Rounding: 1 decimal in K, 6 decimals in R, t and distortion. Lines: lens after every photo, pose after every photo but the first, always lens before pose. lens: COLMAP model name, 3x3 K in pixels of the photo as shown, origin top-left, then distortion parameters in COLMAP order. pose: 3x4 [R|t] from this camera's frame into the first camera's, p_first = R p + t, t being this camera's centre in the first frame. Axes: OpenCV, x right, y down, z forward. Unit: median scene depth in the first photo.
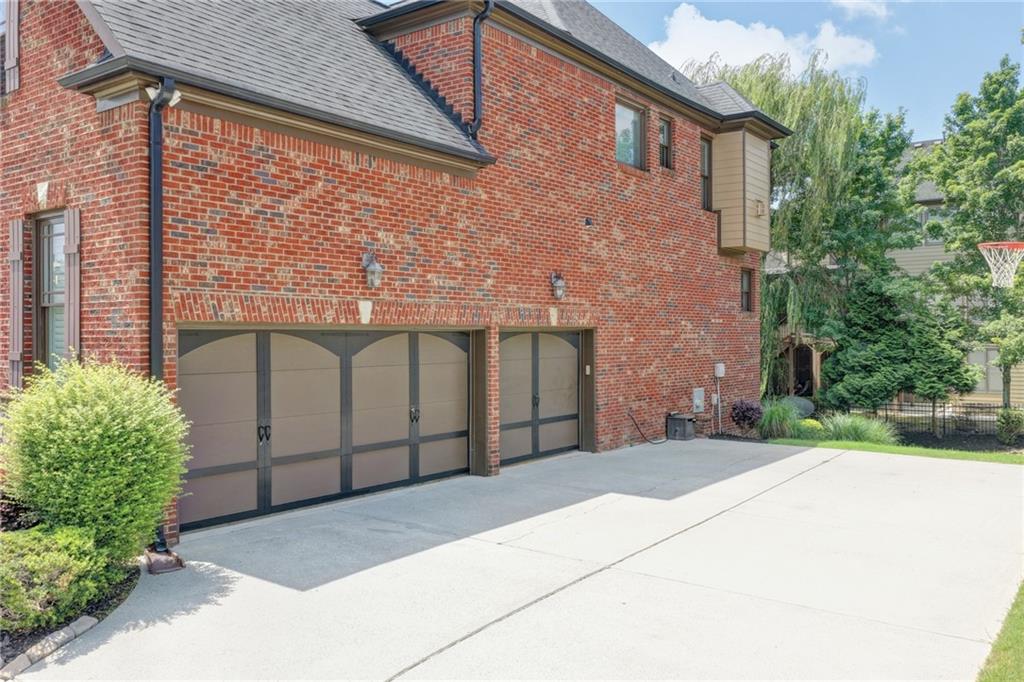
lens RADIAL K [[852.1, 0, 512.0], [0, 852.1, 341.0], [0, 0, 1]] dist [-0.013430, 0.043115]
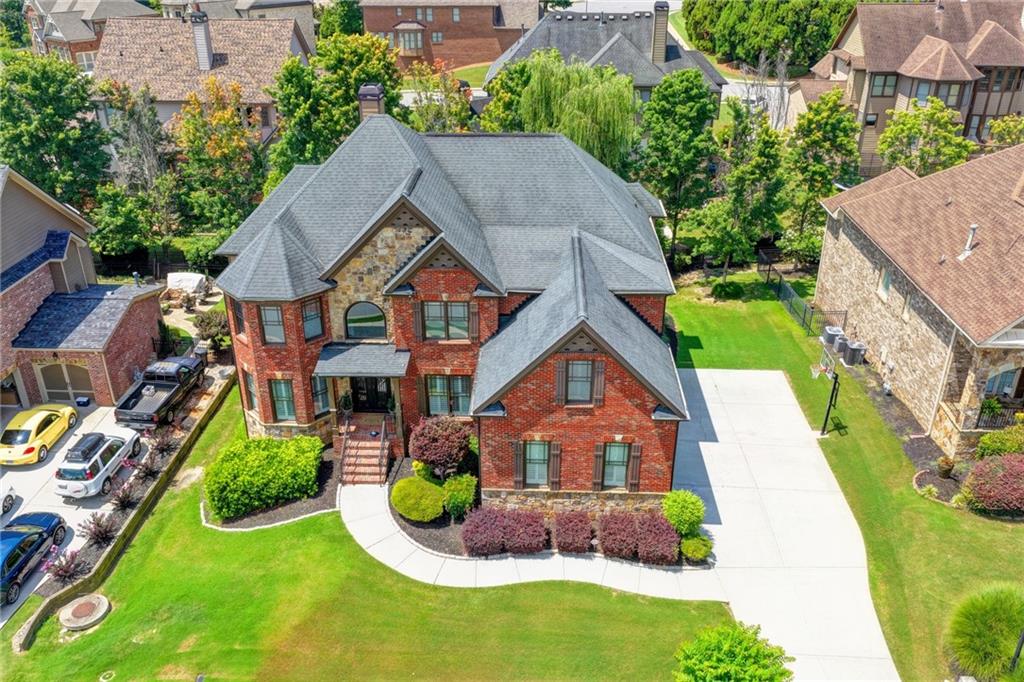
lens RADIAL K [[852.1, 0, 512.0], [0, 852.1, 341.0], [0, 0, 1]] dist [-0.013430, 0.043115]
pose [[0.830862, -0.248159, 0.498081, -1.654567], [-0.002436, 0.893429, 0.449197, -1.336817], [-0.556473, -0.374434, 0.741712, -0.671839]]
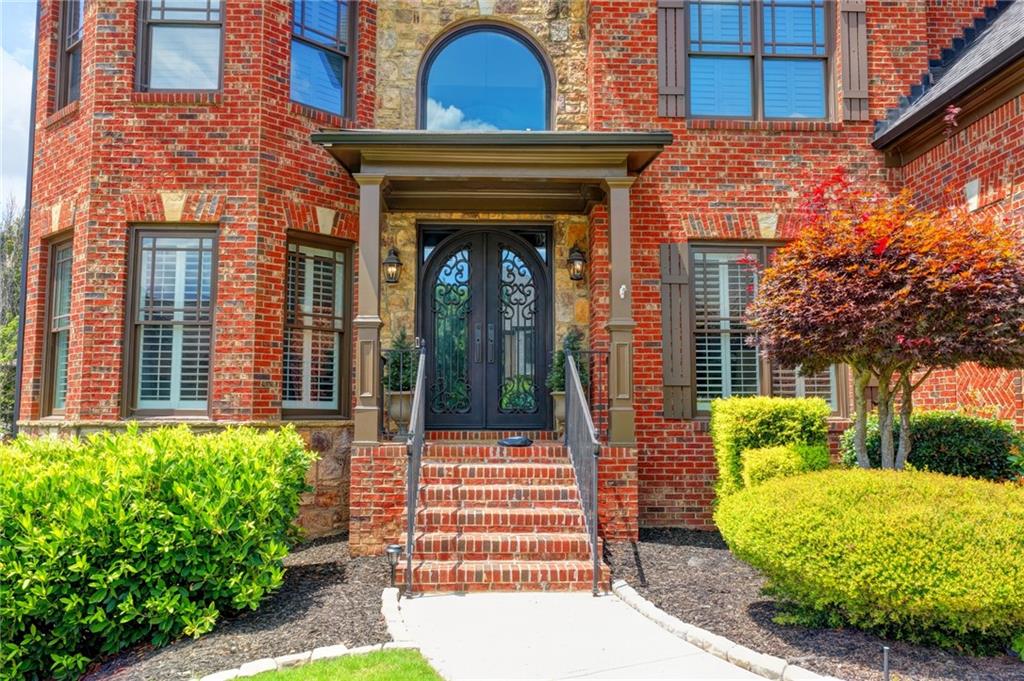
lens RADIAL K [[852.1, 0, 512.0], [0, 852.1, 340.5], [0, 0, 1]] dist [-0.013430, 0.043115]
pose [[0.783925, 0.061931, 0.617759, -1.202272], [-0.003173, 0.995399, -0.095762, 0.050876], [-0.620848, 0.073110, 0.780515, 0.842613]]
